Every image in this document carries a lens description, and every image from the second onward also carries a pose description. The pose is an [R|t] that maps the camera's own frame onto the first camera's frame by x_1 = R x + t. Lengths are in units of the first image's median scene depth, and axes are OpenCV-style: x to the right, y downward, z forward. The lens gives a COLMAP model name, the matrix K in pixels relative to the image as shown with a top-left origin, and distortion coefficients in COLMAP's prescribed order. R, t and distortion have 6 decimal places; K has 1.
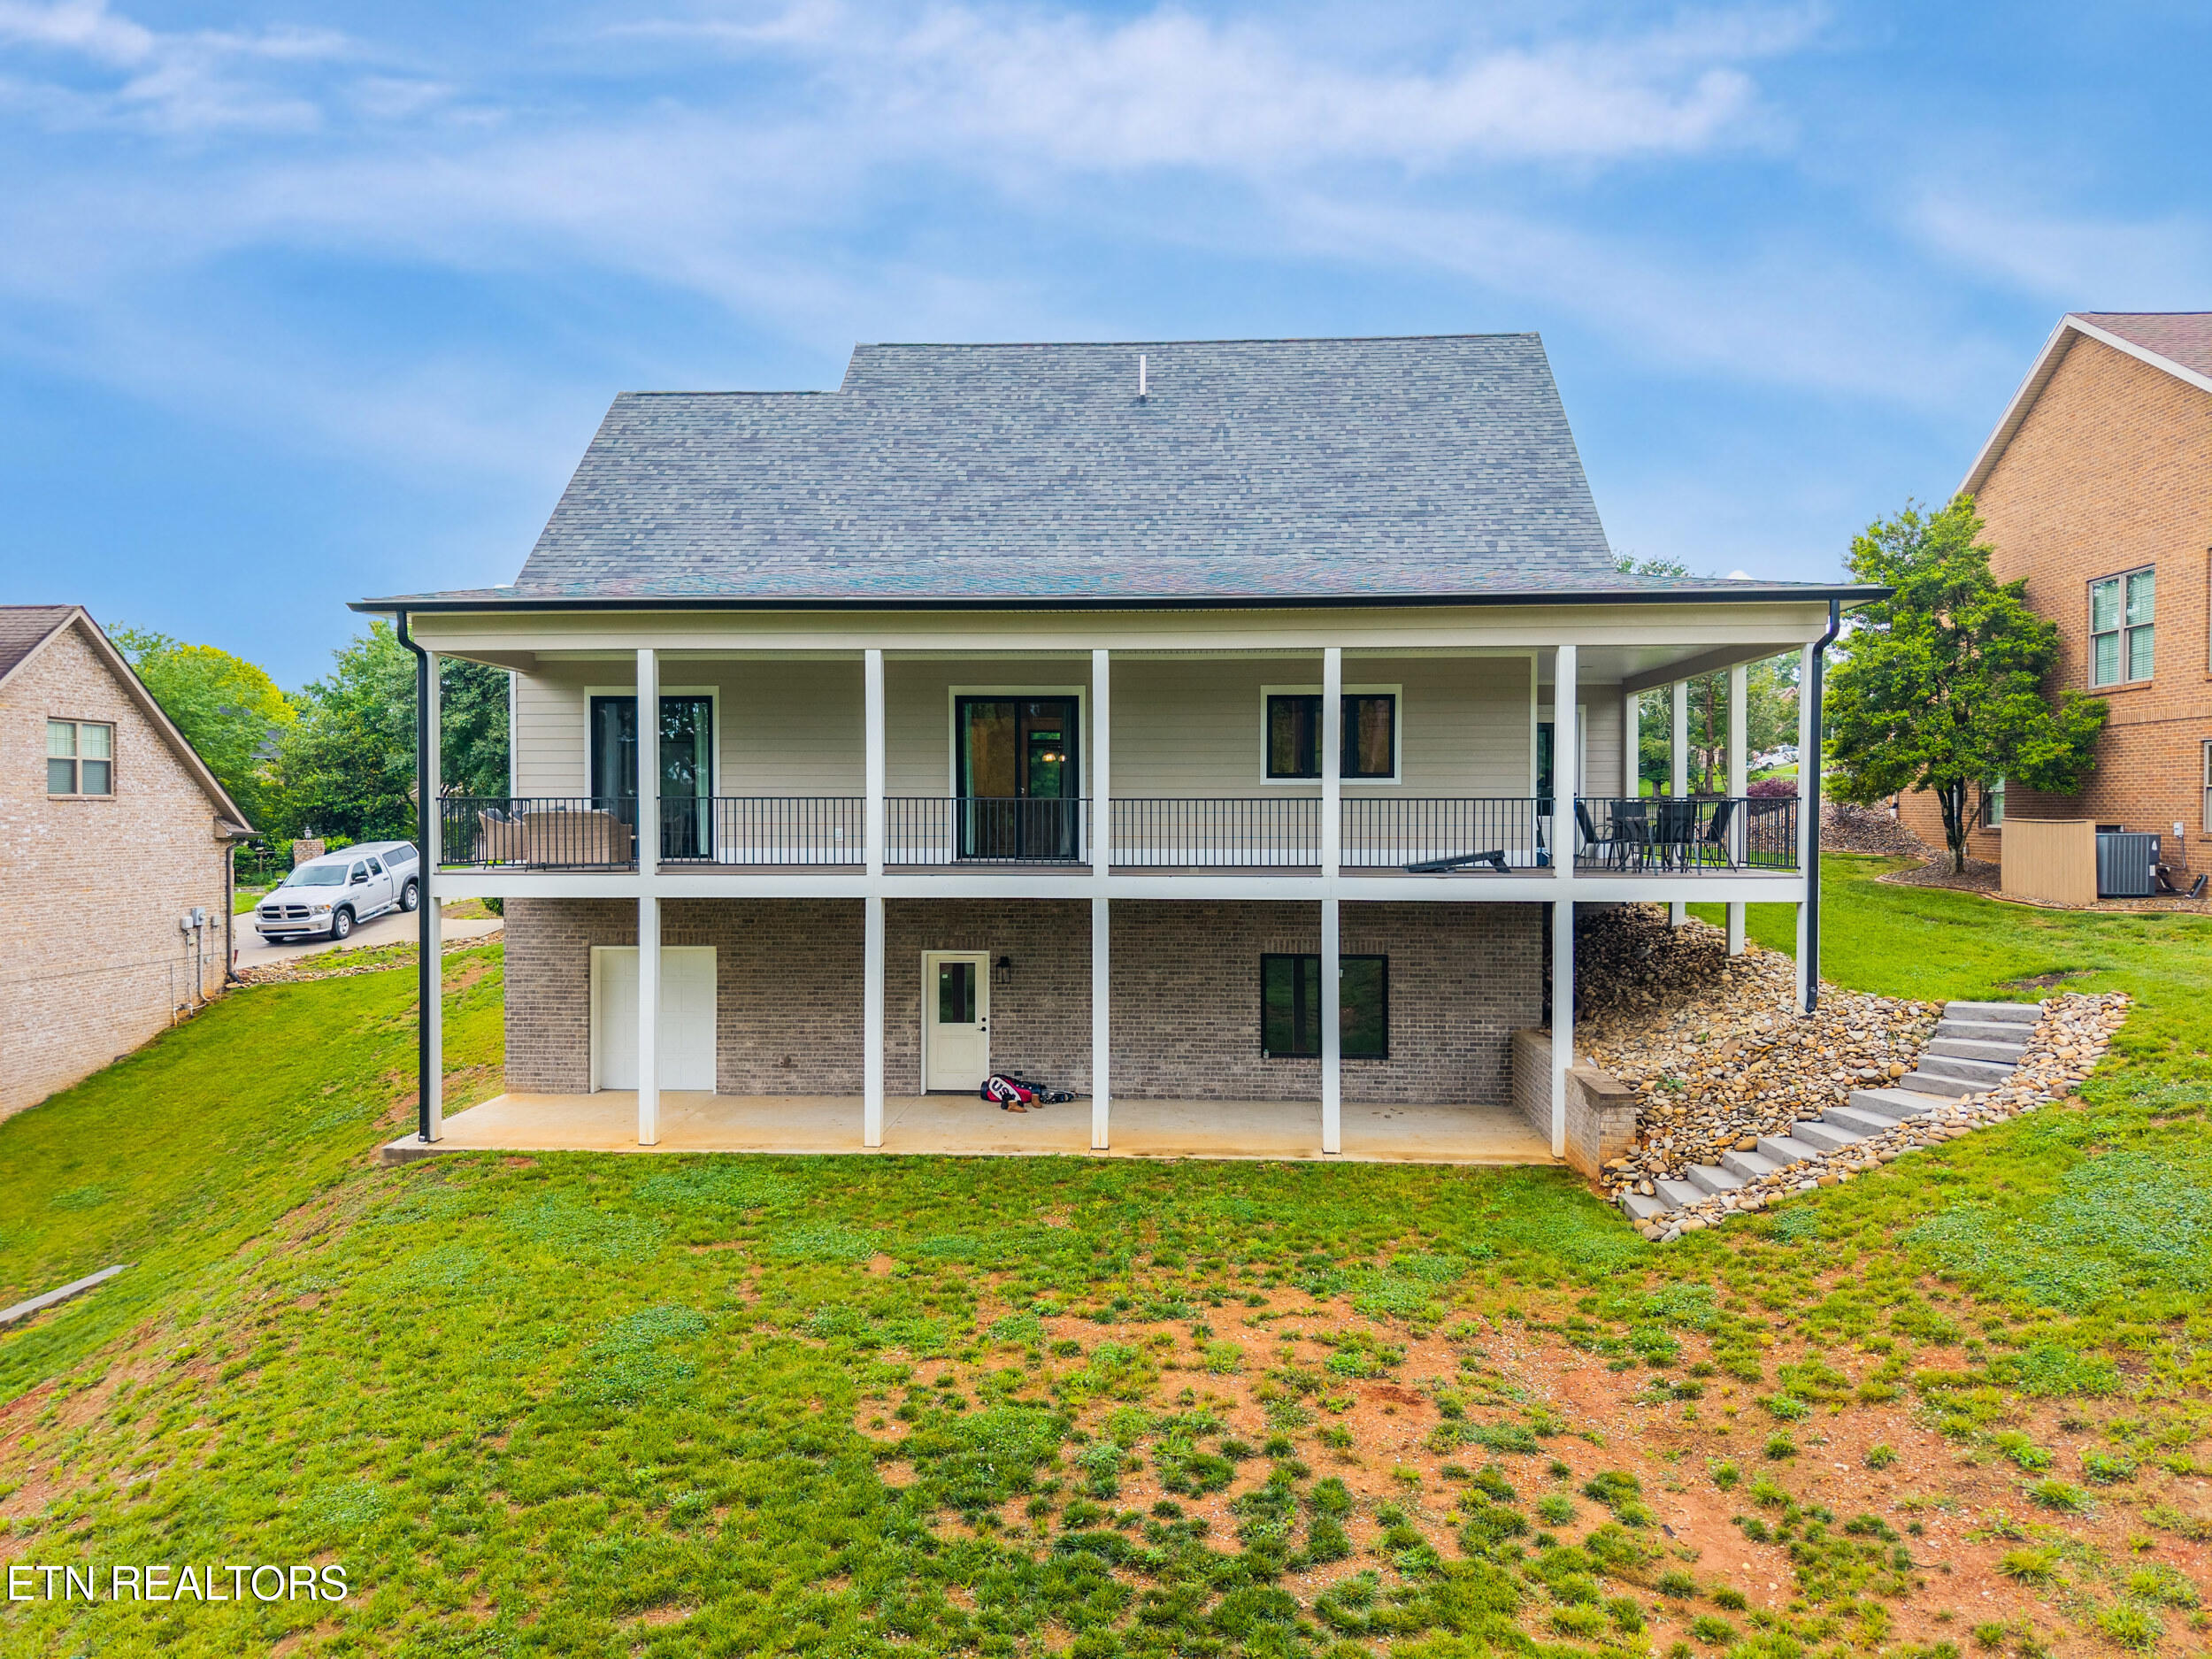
lens RADIAL K [[1479.0, 0, 1109.9], [0, 1479.0, 833.0], [0, 0, 1]] dist [0.008870, -0.002628]
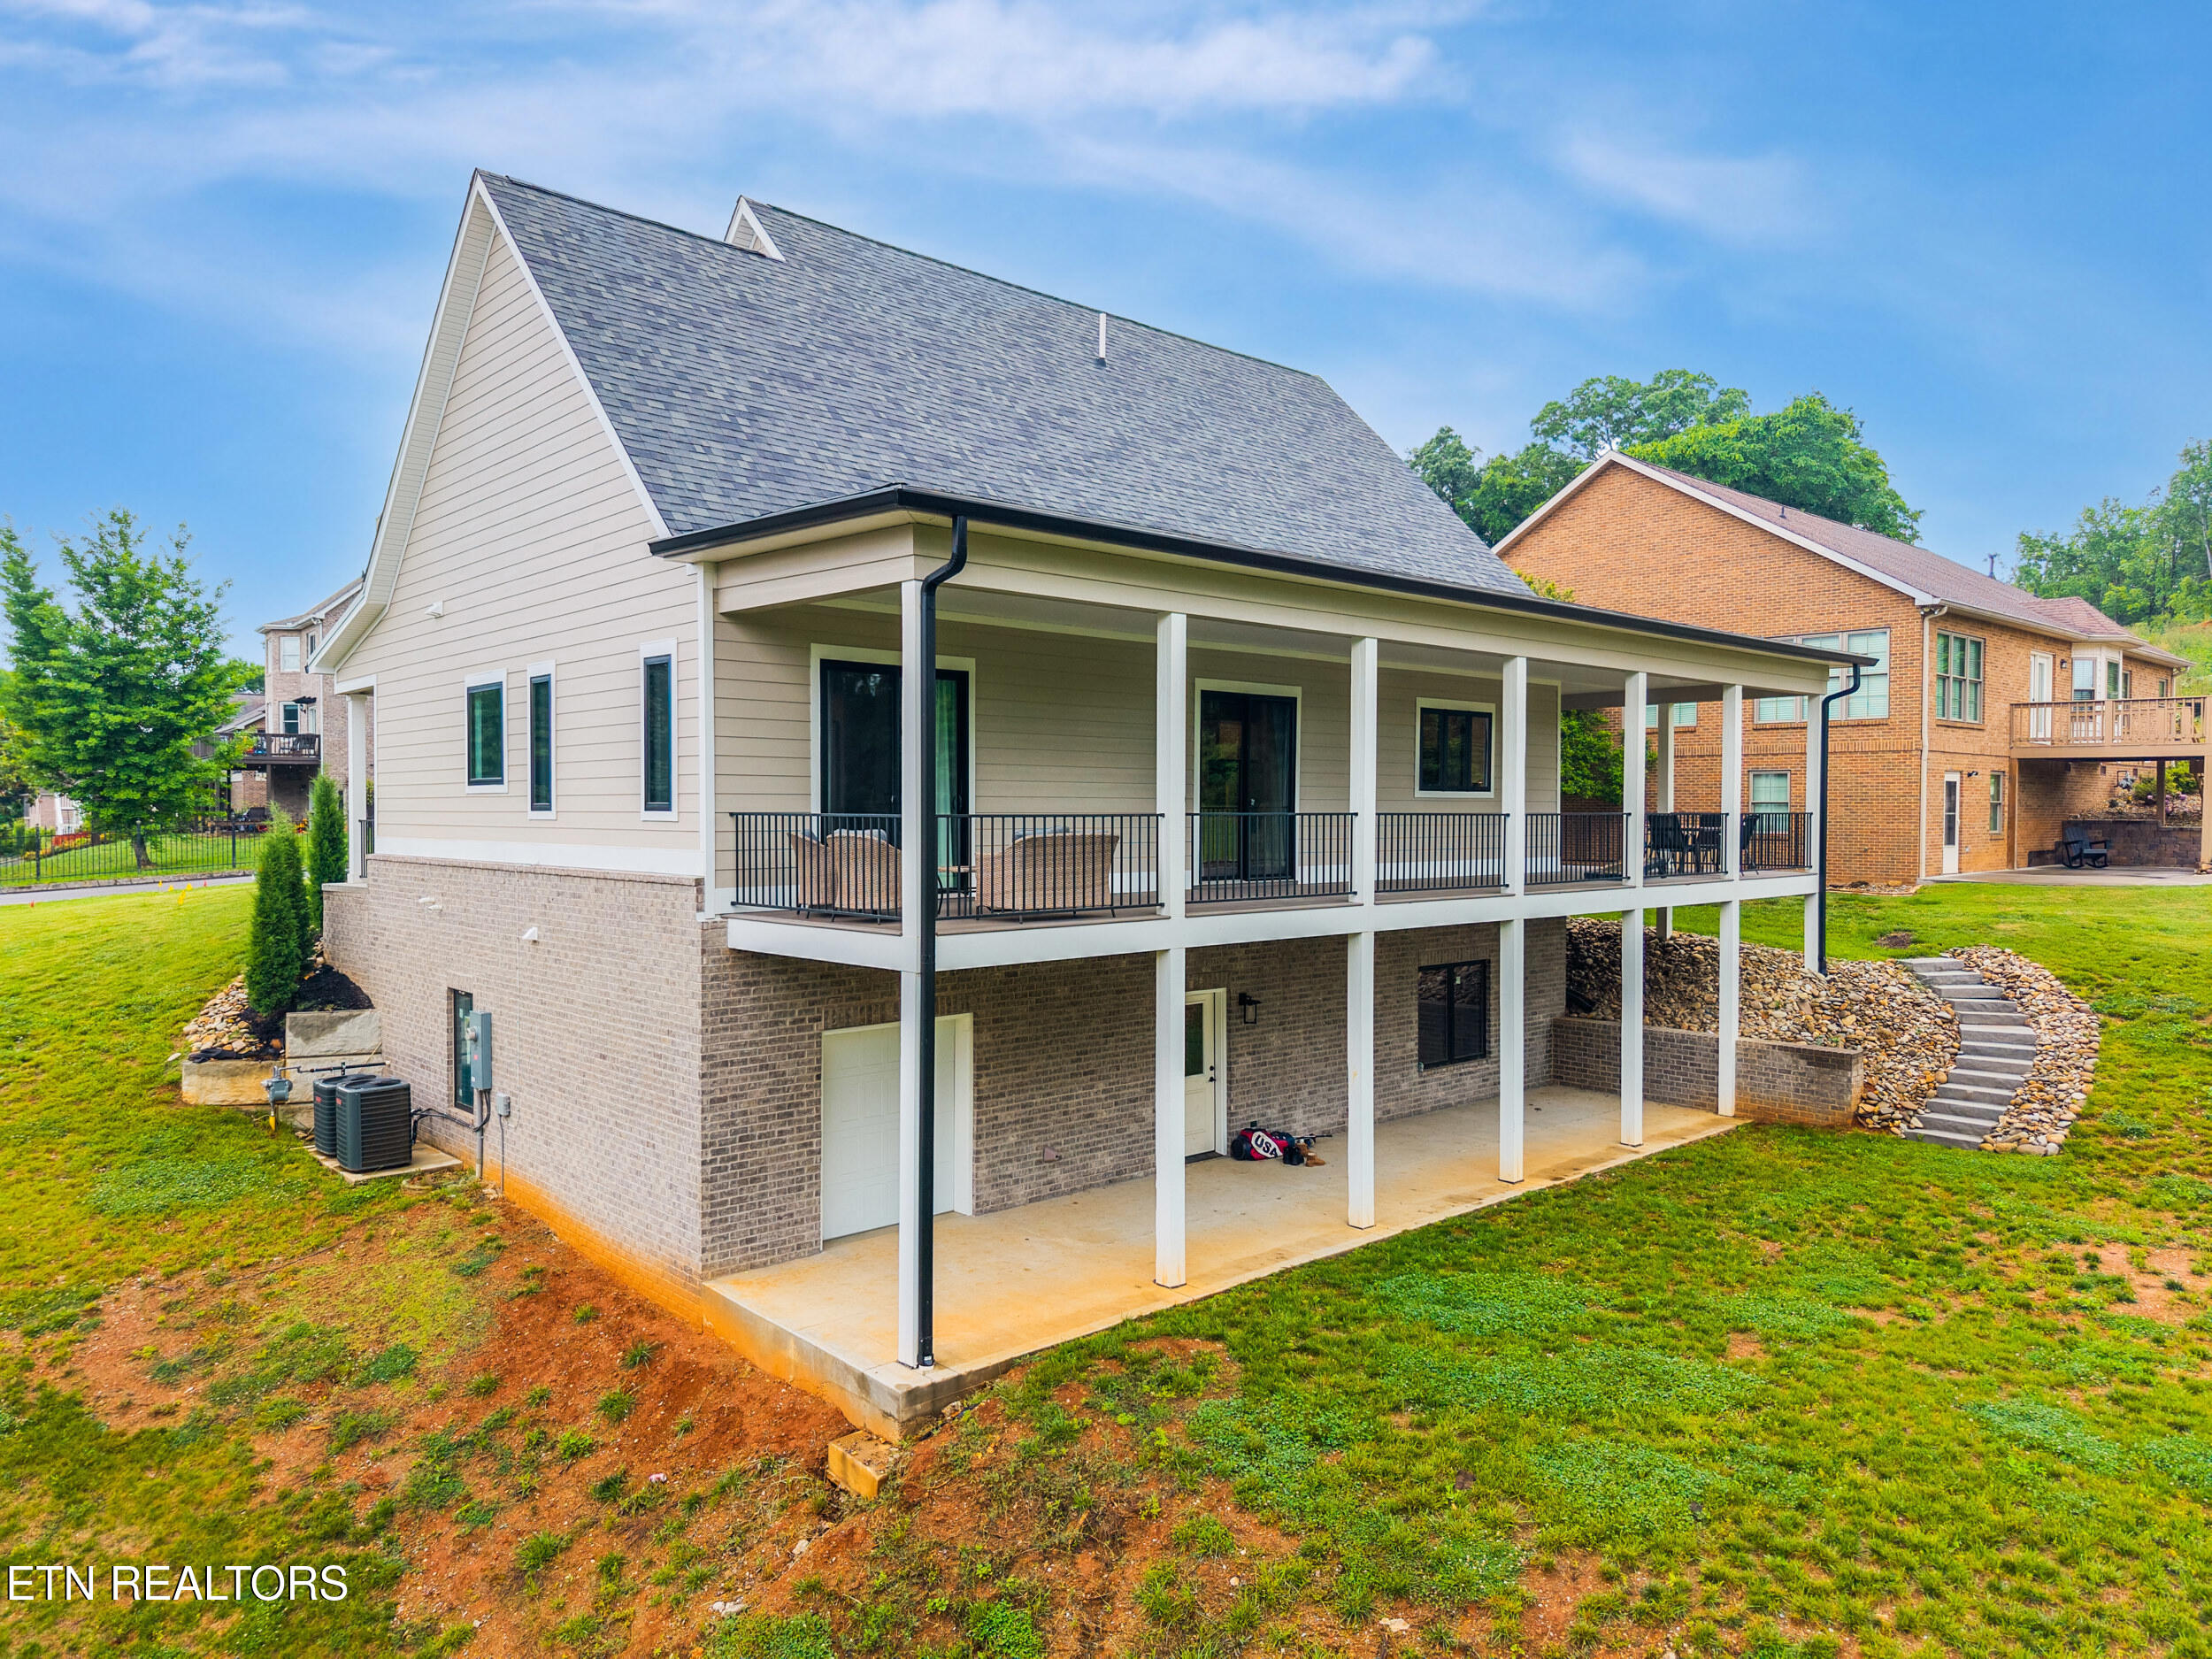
lens RADIAL K [[1505.6, 0, 1084.3], [0, 1505.6, 827.2], [0, 0, 1]] dist [-0.016499, -0.004068]
pose [[0.704399, -0.009108, 0.709746, -0.771774], [0.007847, 0.999956, 0.005044, -0.019344], [-0.709761, 0.002017, 0.704440, 0.445120]]
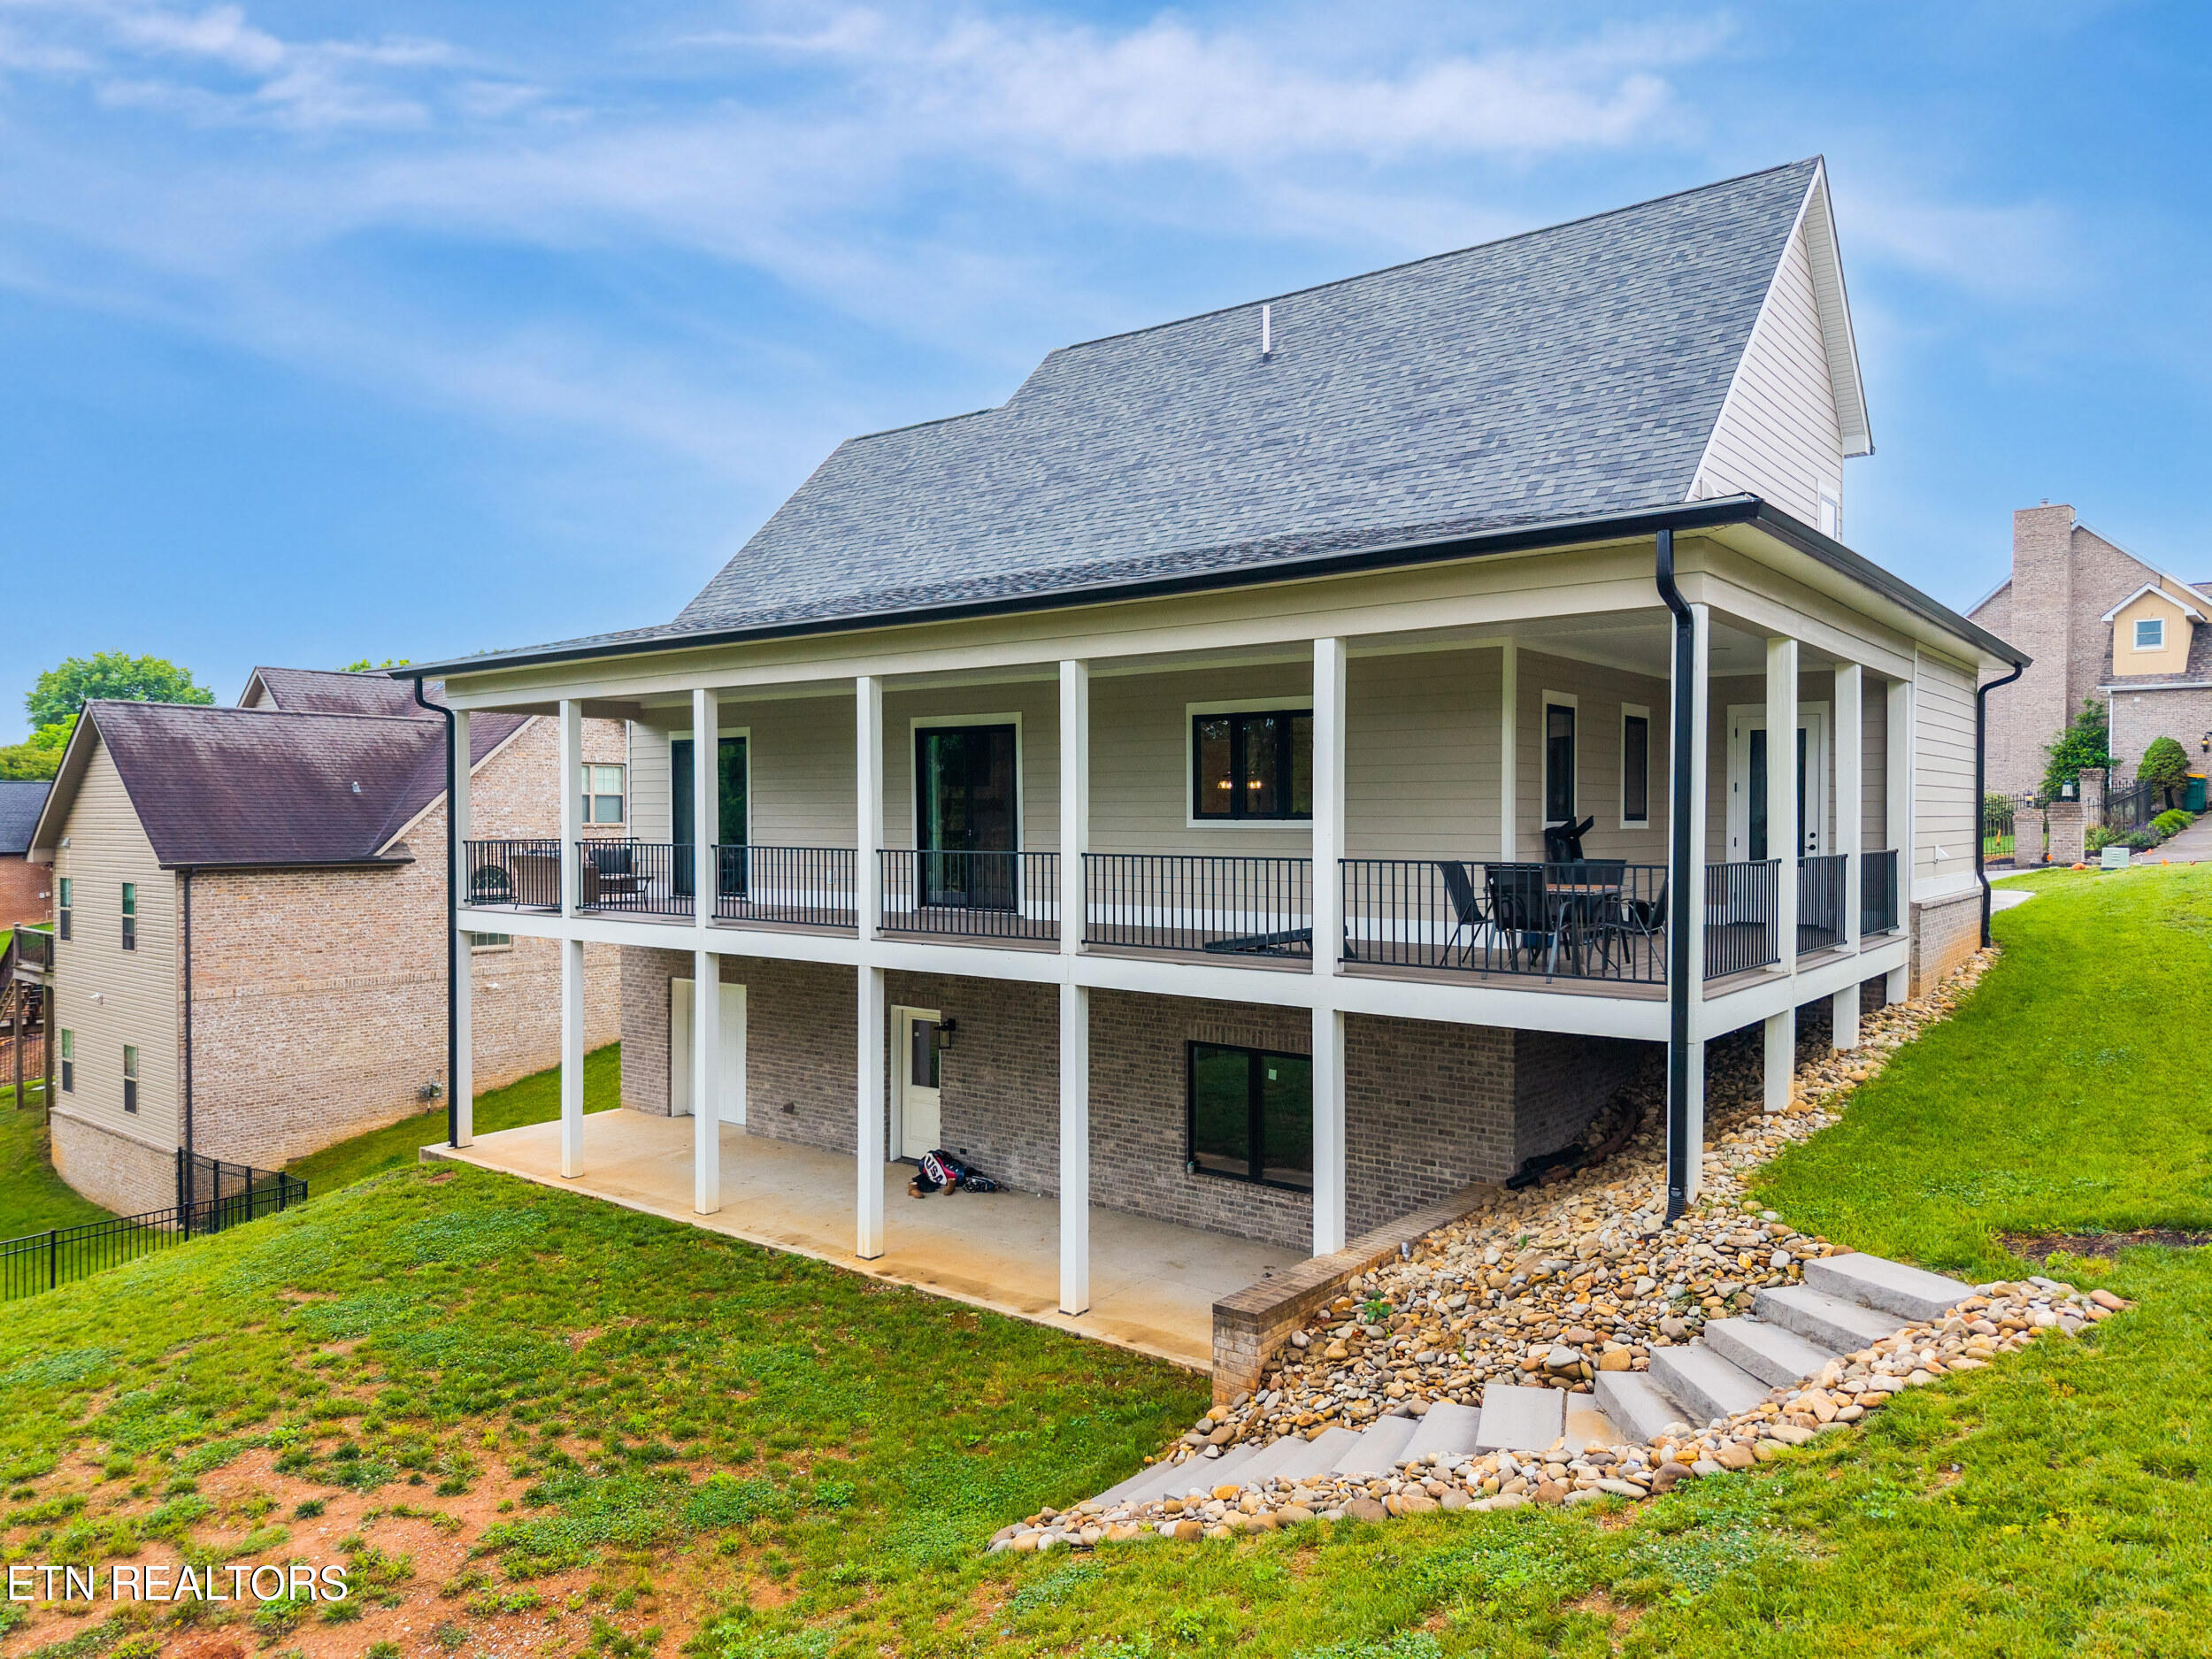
lens RADIAL K [[1481.8, 0, 1110.5], [0, 1481.8, 820.9], [0, 0, 1]] dist [-0.004793, 0.000309]
pose [[0.818658, 0.001128, -0.574280, 0.524631], [-0.006117, 0.999958, -0.006756, -0.030637], [0.574249, 0.009044, 0.818631, 0.323853]]
